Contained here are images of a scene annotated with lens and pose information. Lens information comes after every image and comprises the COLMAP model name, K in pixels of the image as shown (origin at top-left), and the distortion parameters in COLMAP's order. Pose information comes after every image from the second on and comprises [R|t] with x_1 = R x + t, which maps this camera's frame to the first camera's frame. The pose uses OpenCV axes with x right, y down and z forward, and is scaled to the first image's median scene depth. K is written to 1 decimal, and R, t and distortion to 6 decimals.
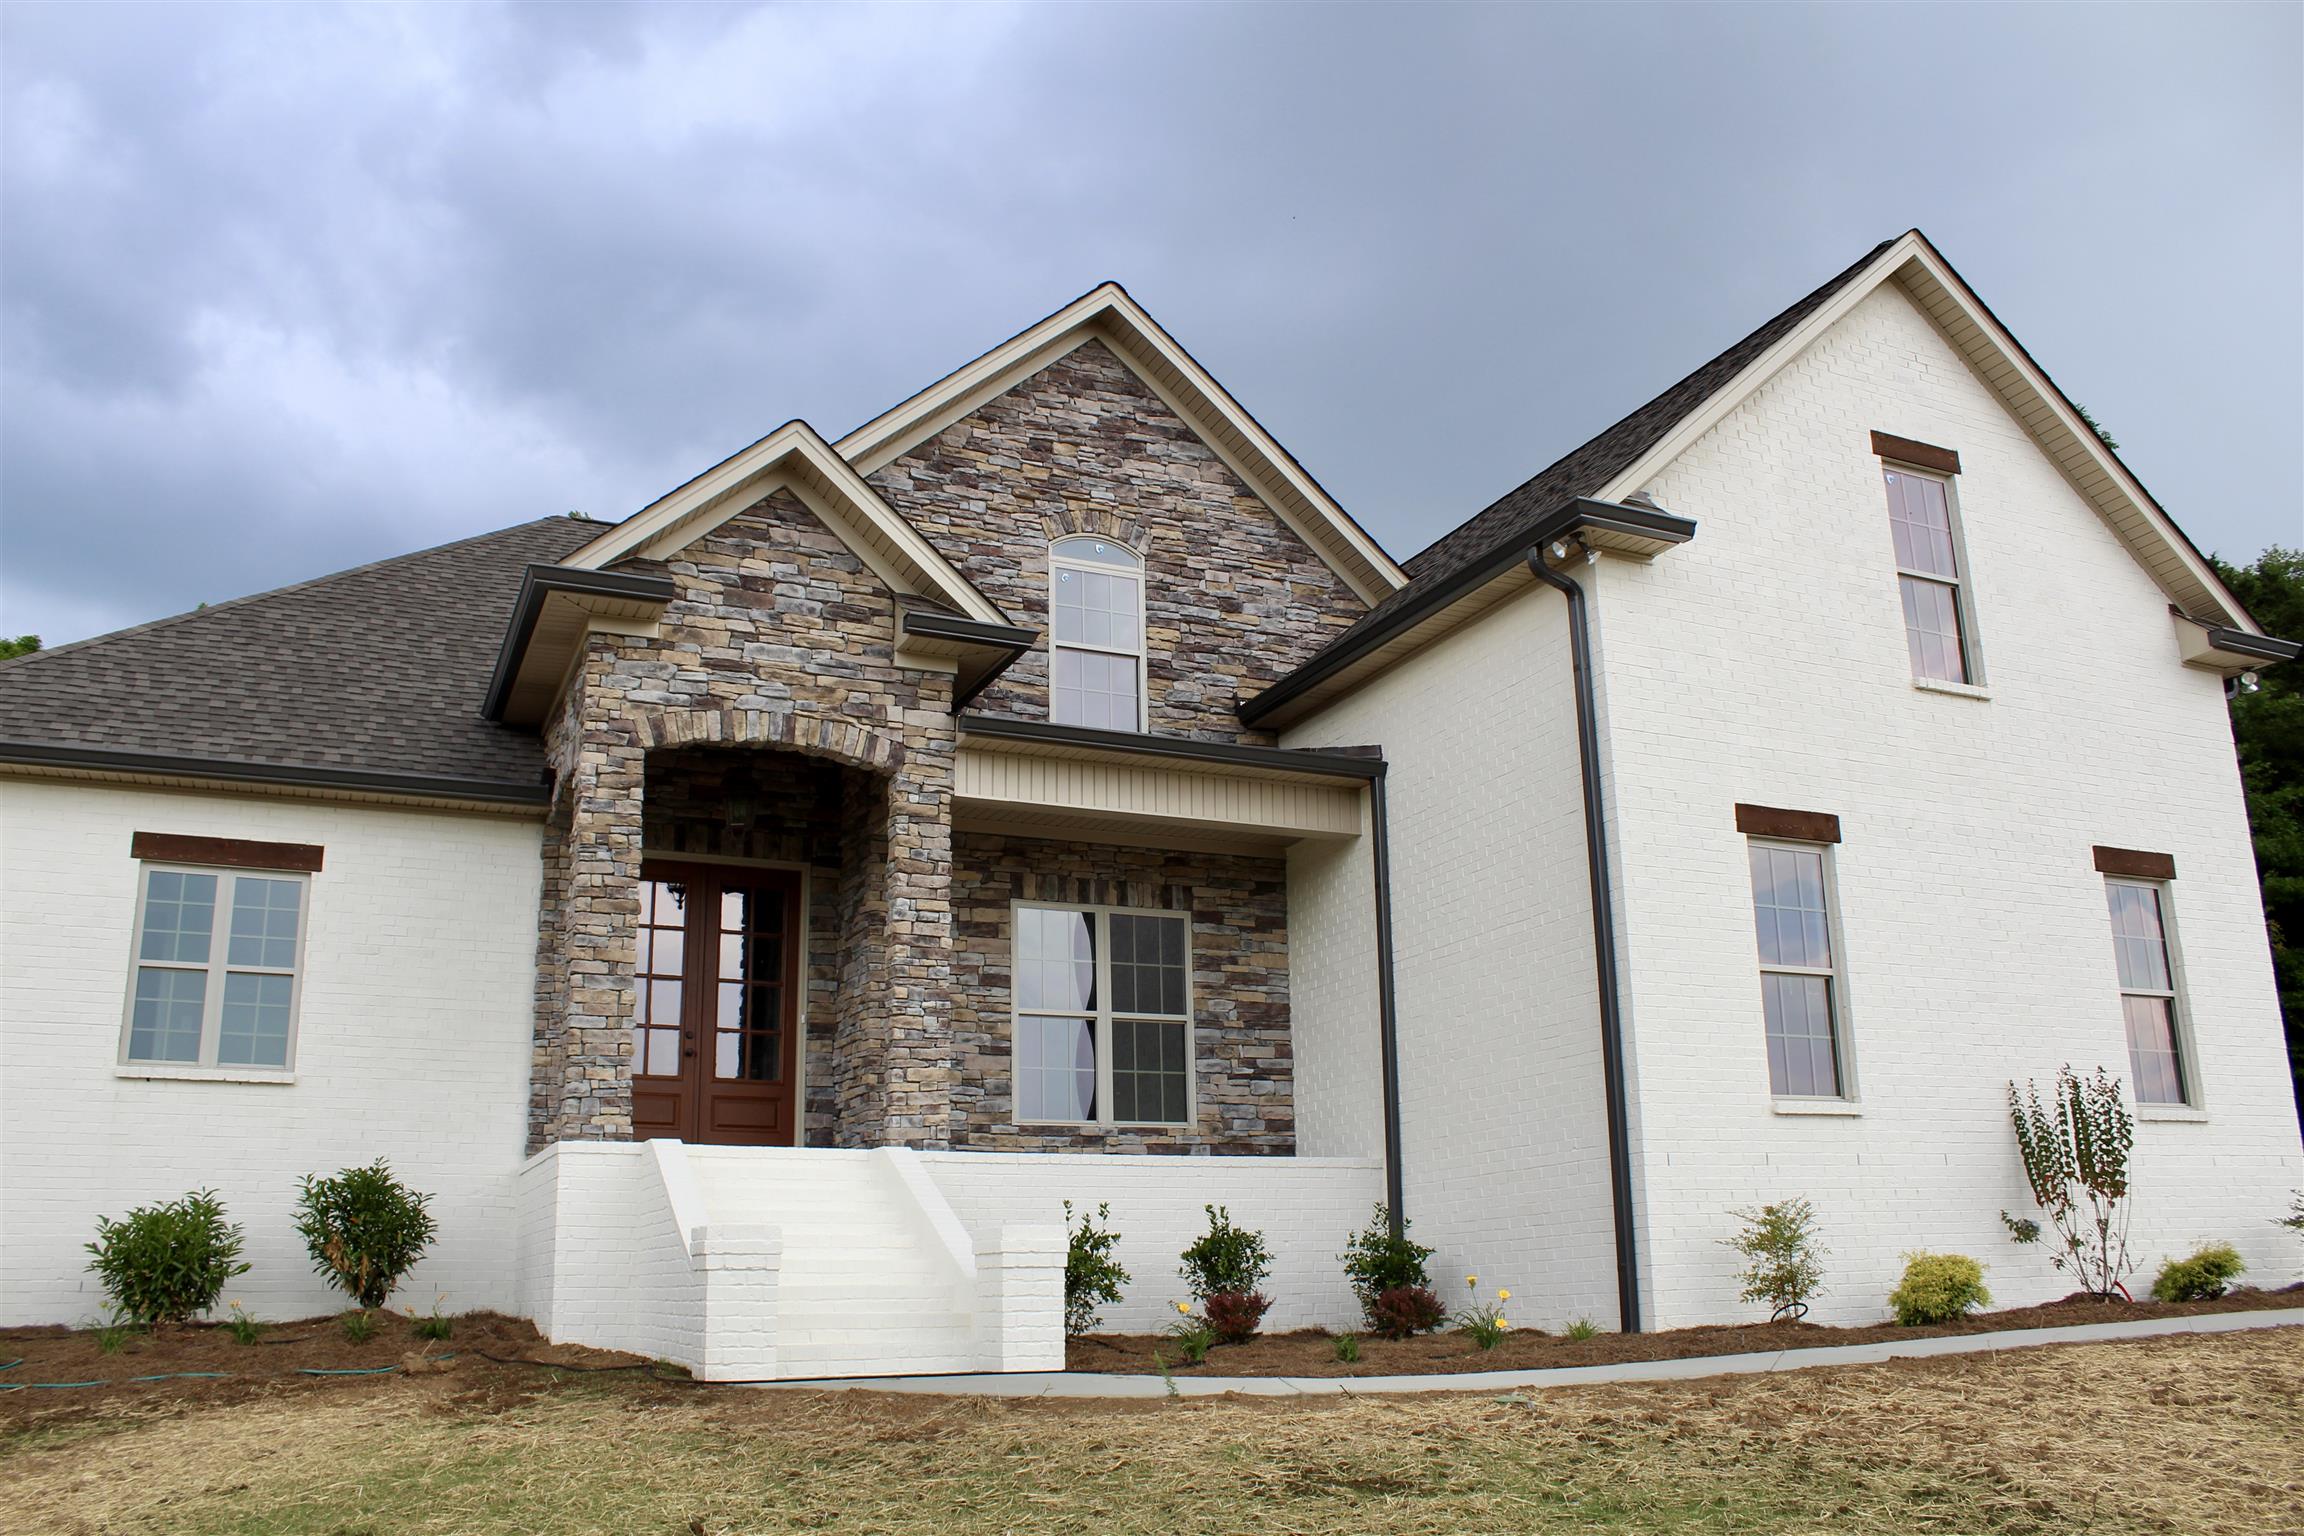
lens RADIAL K [[1911.6, 0, 1152.0], [0, 1911.6, 768.0], [0, 0, 1]] dist [-0.168208, 0.137895]
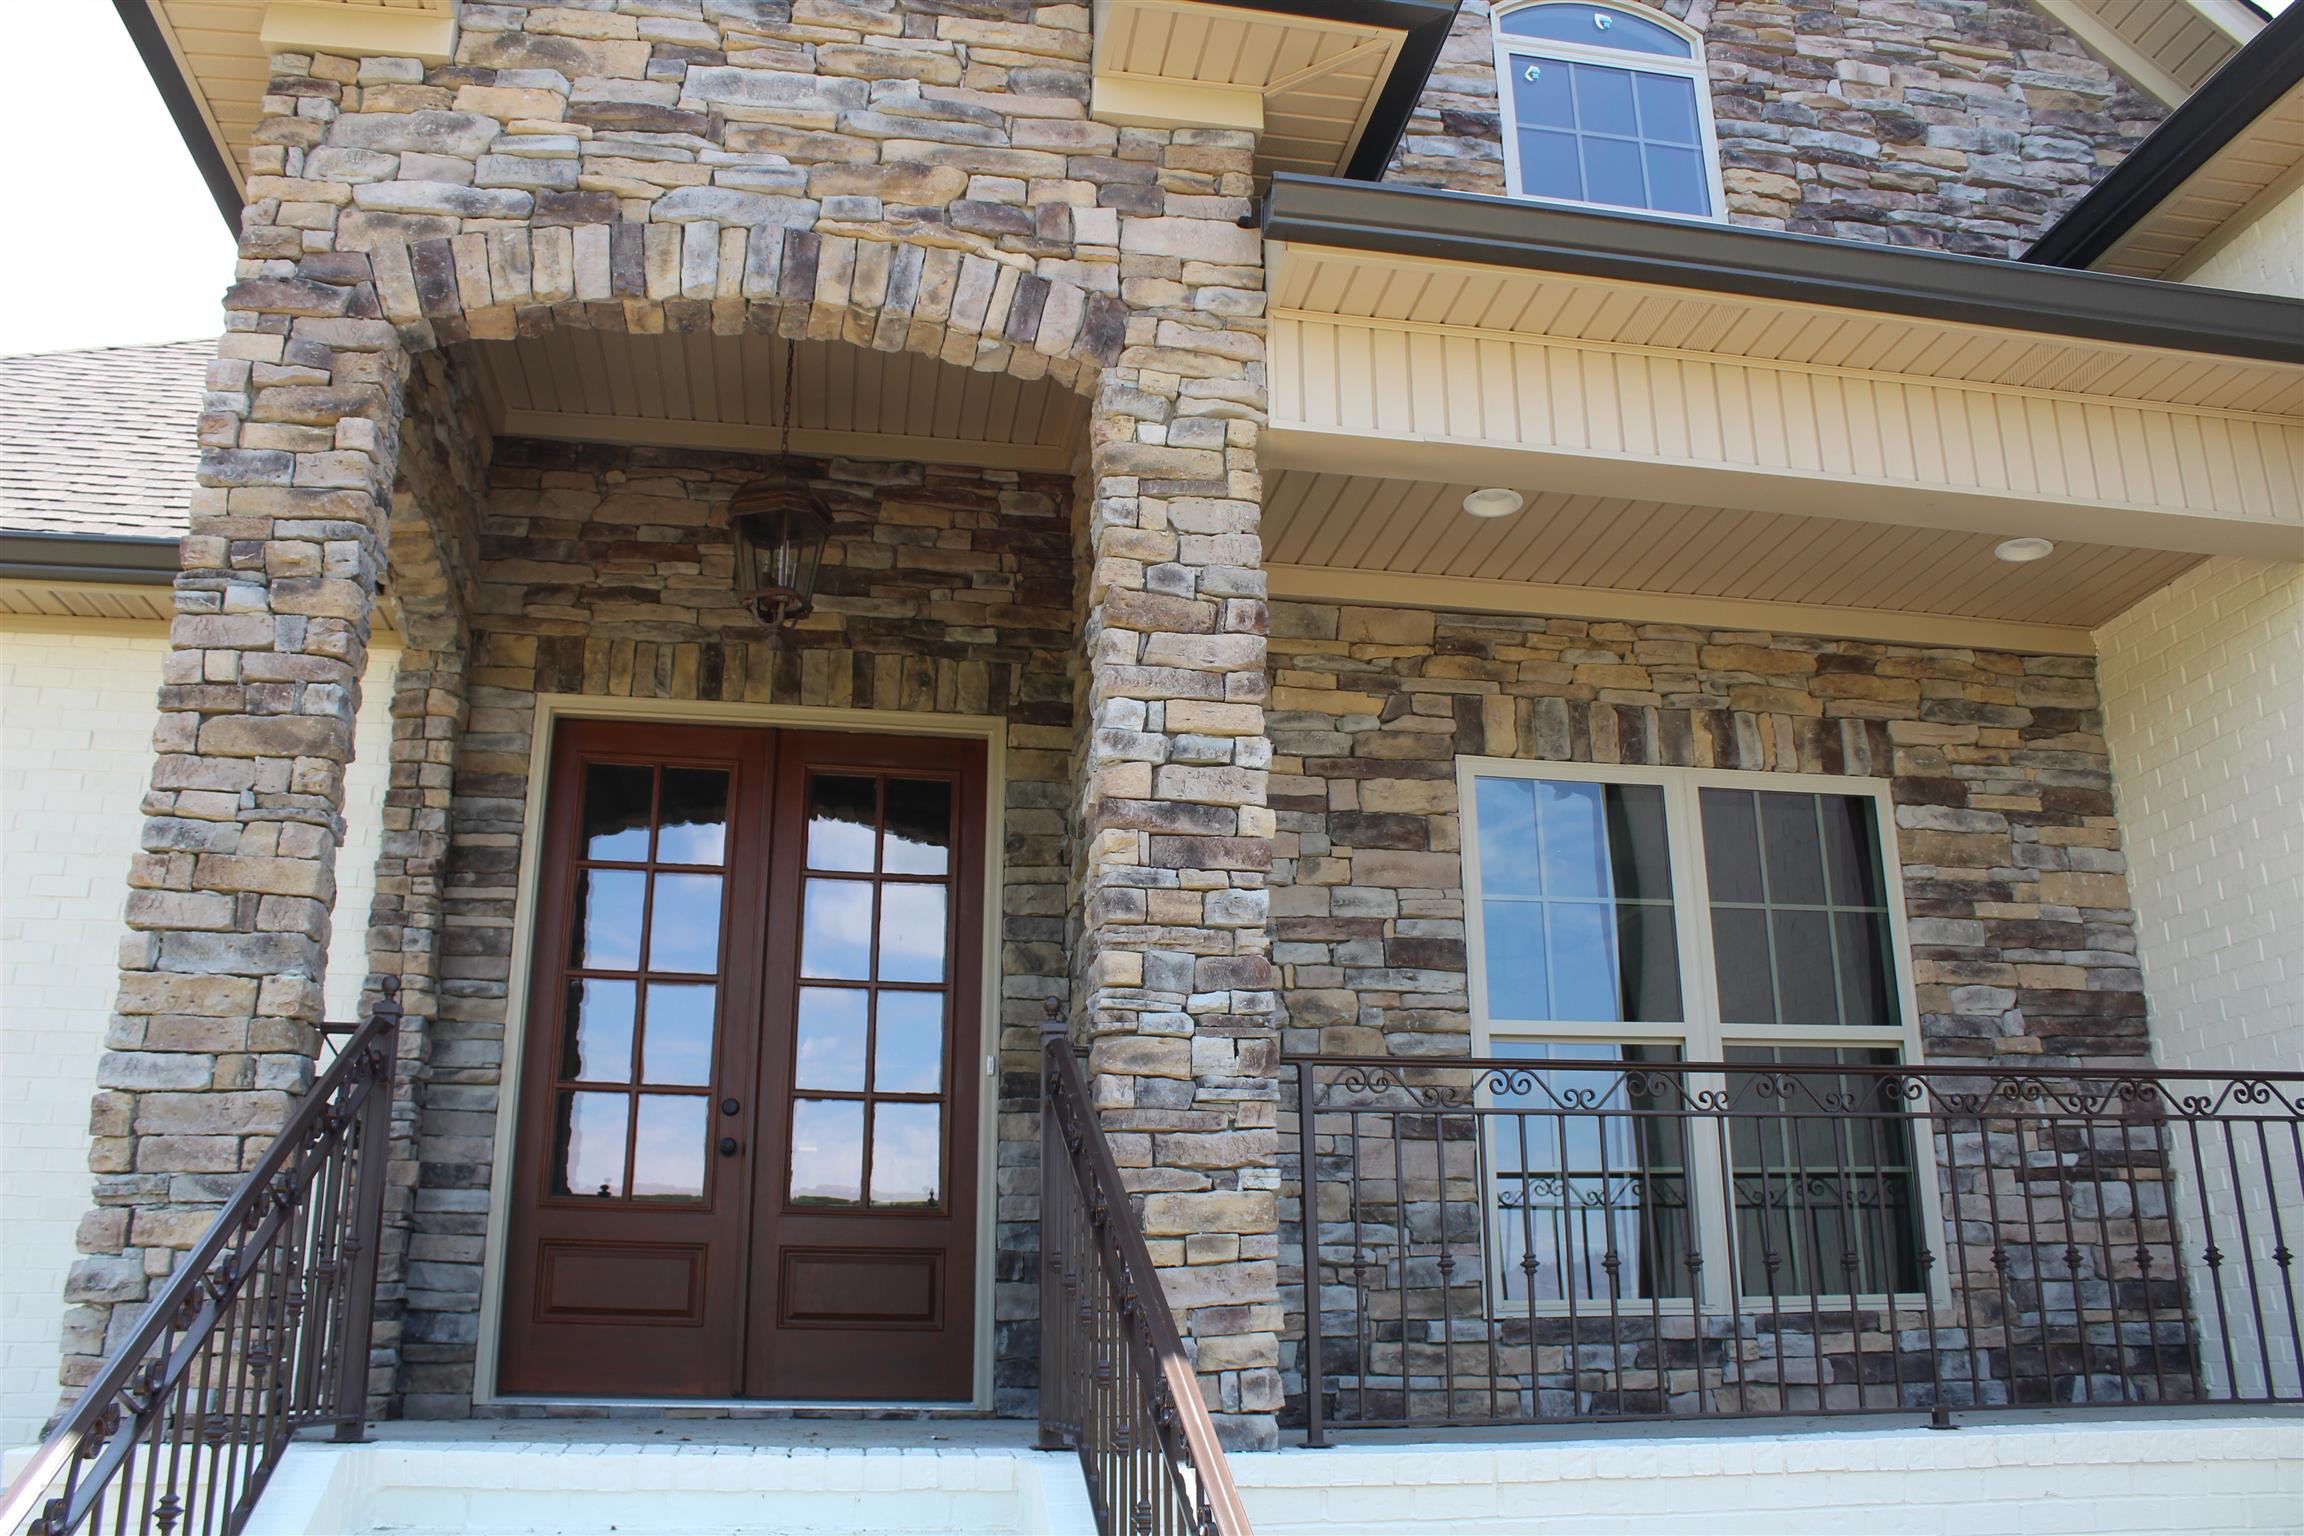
lens RADIAL K [[1896.0, 0, 1152.0], [0, 1896.0, 768.0], [0, 0, 1]] dist [-0.151257, 0.128594]
pose [[0.966499, -0.062777, -0.248876, -0.036888], [0.054166, 0.997677, -0.041306, 0.086490], [0.250891, 0.026442, 0.967654, 0.604436]]
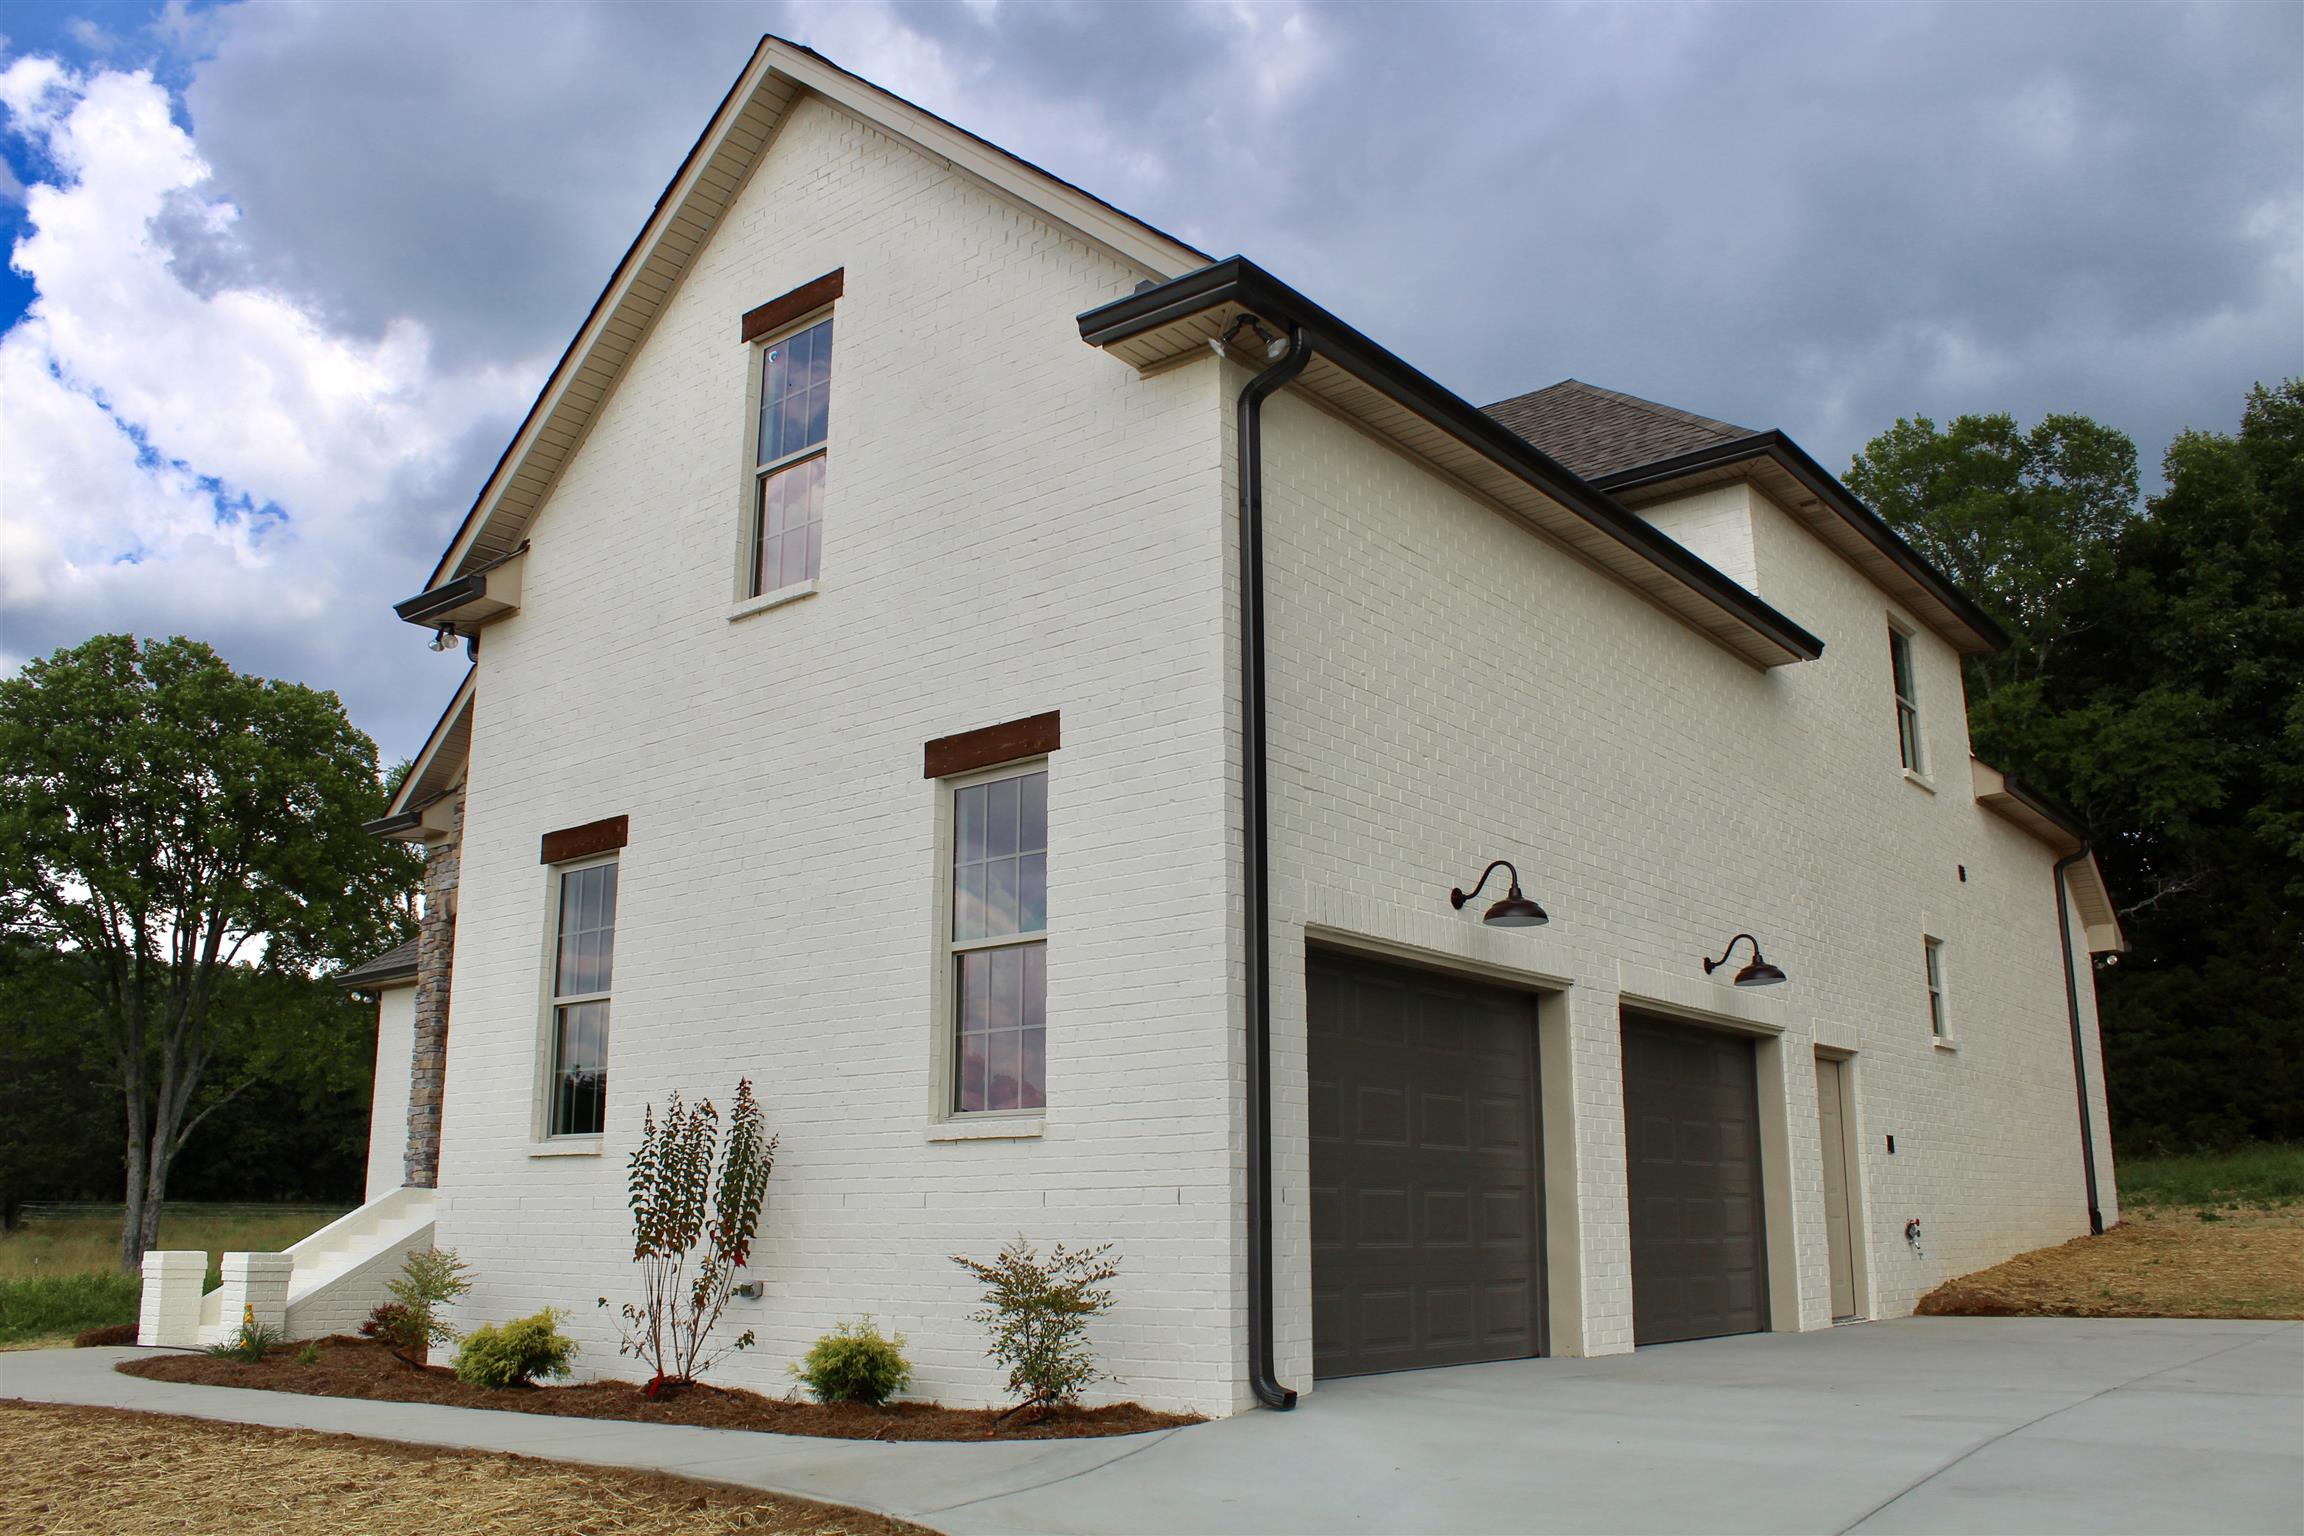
lens RADIAL K [[1966.7, 0, 1152.0], [0, 1966.7, 768.0], [0, 0, 1]] dist [-0.278246, 0.346099]
pose [[0.440192, -0.202657, -0.874735, 1.131647], [0.240352, 0.965240, -0.102674, 0.138811], [0.865137, -0.165048, 0.473600, 0.694884]]
